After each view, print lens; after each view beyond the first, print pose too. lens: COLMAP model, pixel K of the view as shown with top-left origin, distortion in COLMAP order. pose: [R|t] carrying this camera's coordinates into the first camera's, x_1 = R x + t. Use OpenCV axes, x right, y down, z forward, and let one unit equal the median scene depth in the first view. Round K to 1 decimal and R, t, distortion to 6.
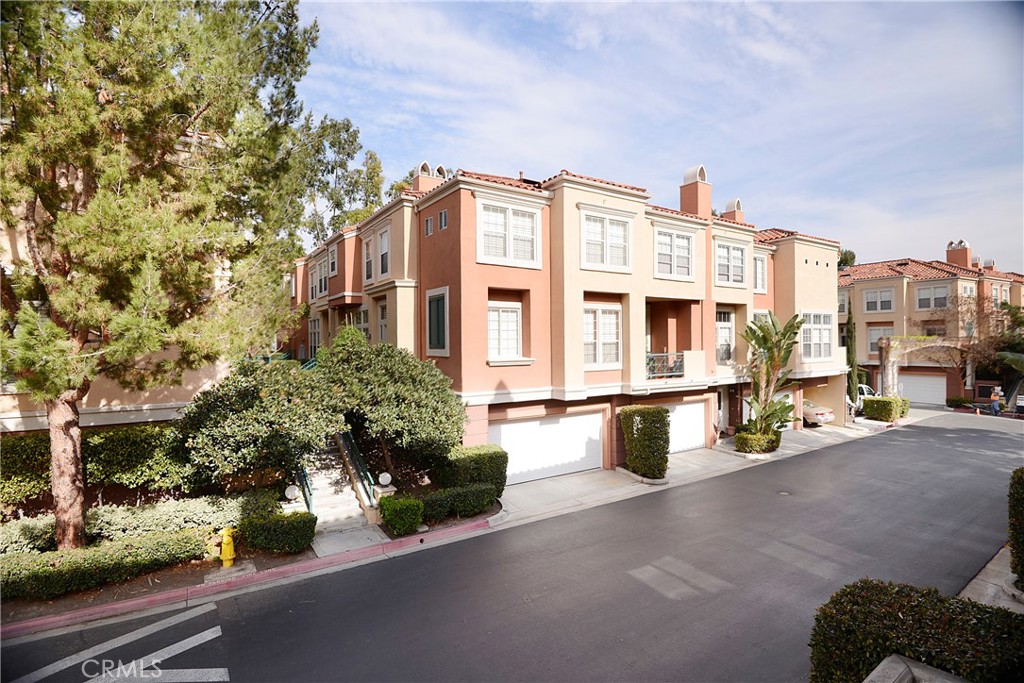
lens RADIAL K [[501.2, 0, 512.0], [0, 501.2, 341.5], [0, 0, 1]] dist [-0.000877, -0.021417]
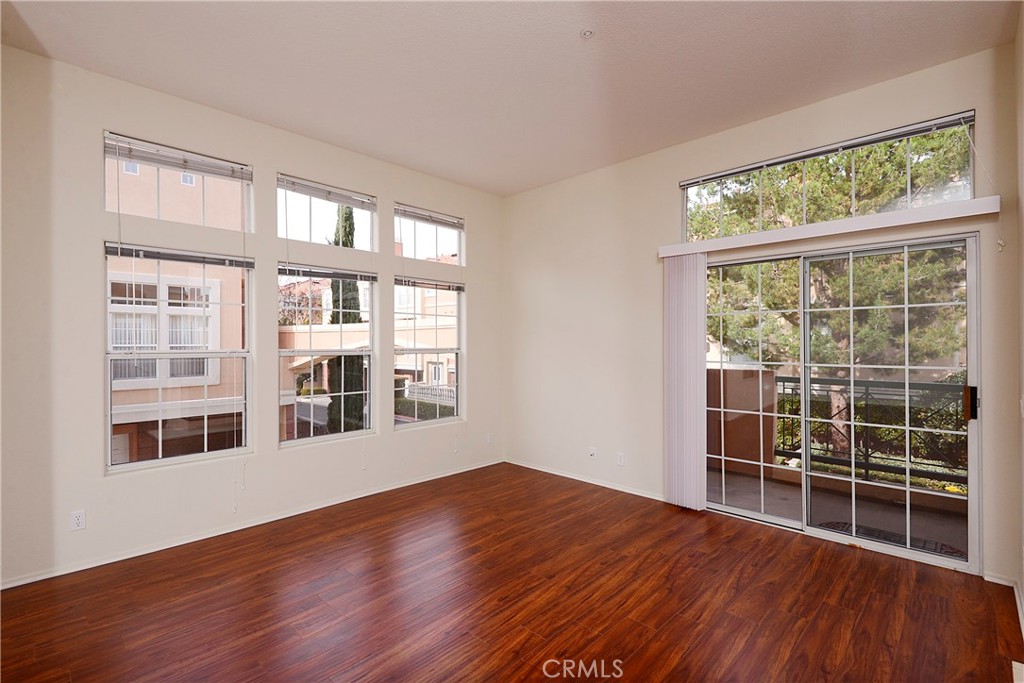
lens RADIAL K [[476.2, 0, 512.0], [0, 476.2, 341.5], [0, 0, 1]] dist [0.002582, 0.000276]
pose [[0.207525, 0.002929, -0.978225, 0.419286], [-0.002423, 0.999994, 0.002480, -0.005284], [0.978227, 0.001855, 0.207531, -0.396904]]
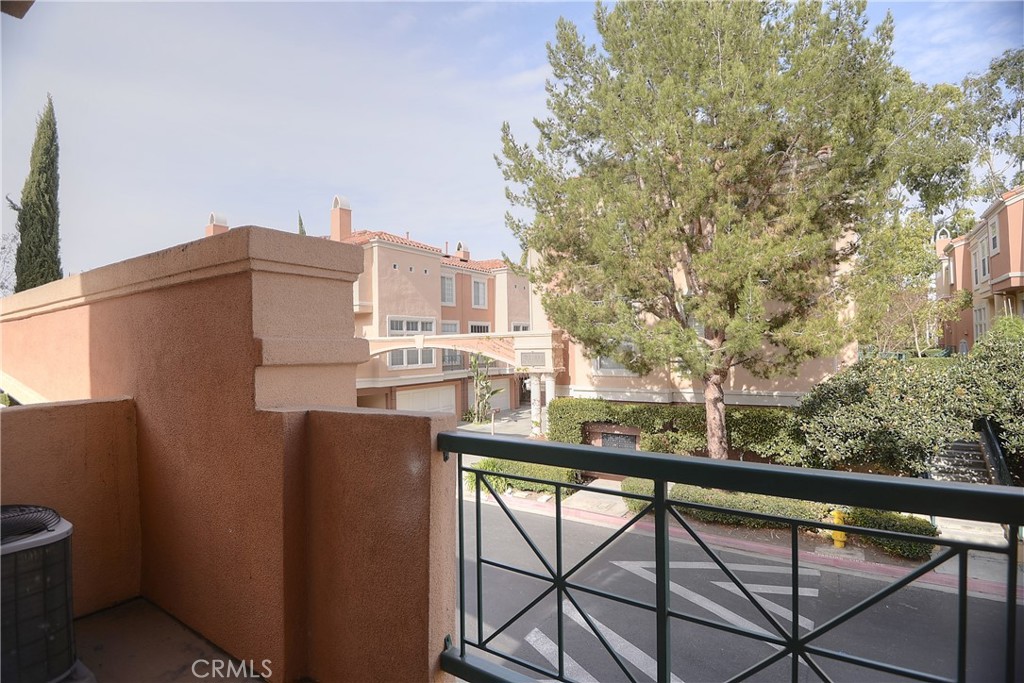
lens RADIAL K [[500.1, 0, 512.0], [0, 500.1, 341.5], [0, 0, 1]] dist [0.021864, -0.044158]
pose [[0.383636, -0.010721, -0.923422, 0.163203], [0.017792, 0.999833, -0.004216, -0.000867], [0.923313, -0.014812, 0.383762, -0.061621]]
